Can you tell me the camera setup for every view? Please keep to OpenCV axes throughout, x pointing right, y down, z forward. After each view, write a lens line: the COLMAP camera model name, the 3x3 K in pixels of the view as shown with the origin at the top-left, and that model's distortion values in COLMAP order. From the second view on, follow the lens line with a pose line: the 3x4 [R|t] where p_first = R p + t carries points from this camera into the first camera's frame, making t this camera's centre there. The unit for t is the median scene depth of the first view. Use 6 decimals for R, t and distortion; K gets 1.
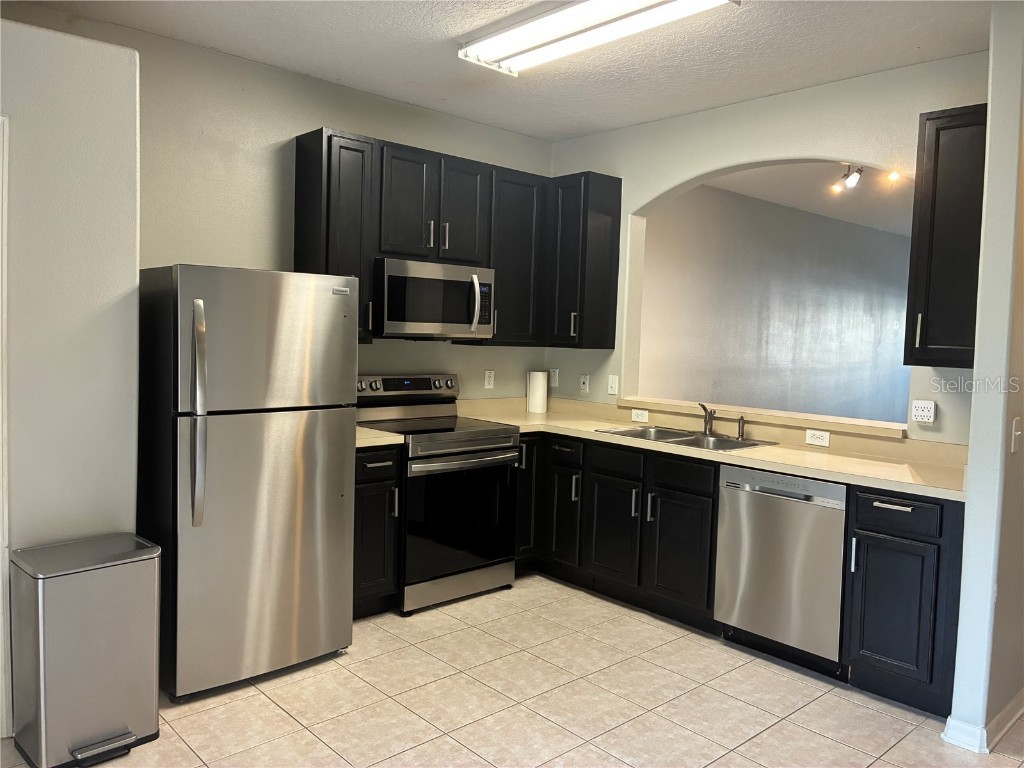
lens RADIAL K [[753.8, 0, 505.9], [0, 753.8, 387.6], [0, 0, 1]] dist [-0.000531, -0.021568]
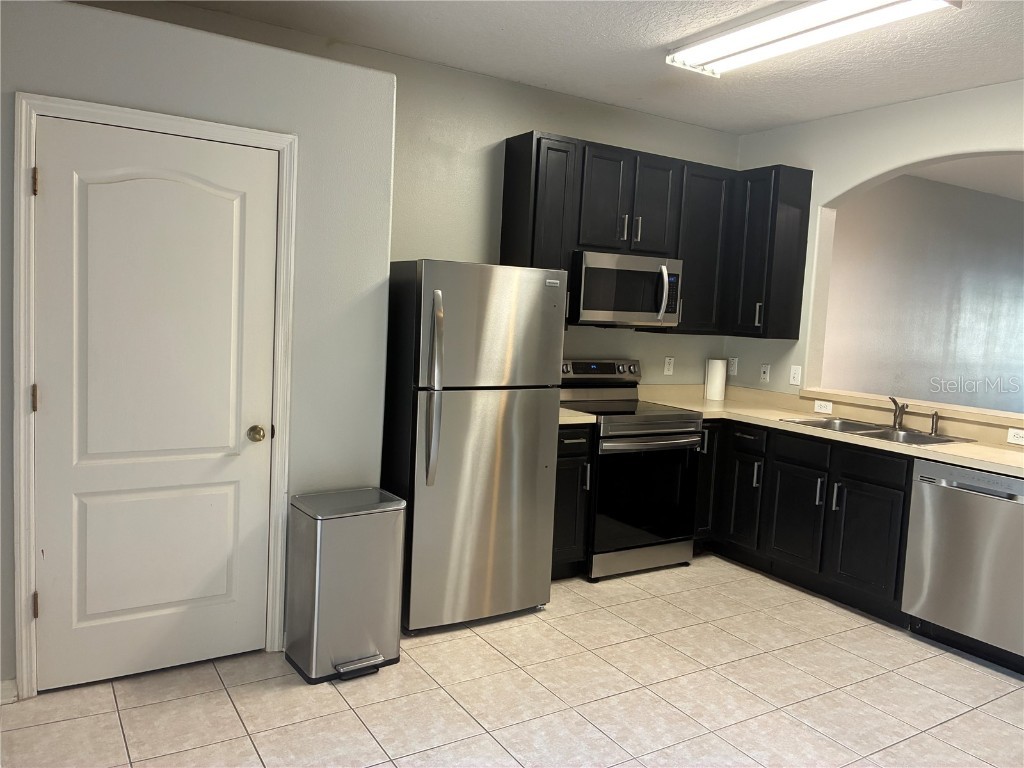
lens RADIAL K [[753.8, 0, 498.0], [0, 753.8, 382.6], [0, 0, 1]] dist [-0.000531, -0.021568]
pose [[0.980740, 0.036805, -0.191819, -0.069276], [-0.033637, 0.999239, 0.019747, -0.000537], [0.192400, -0.012914, 0.981232, -0.087582]]
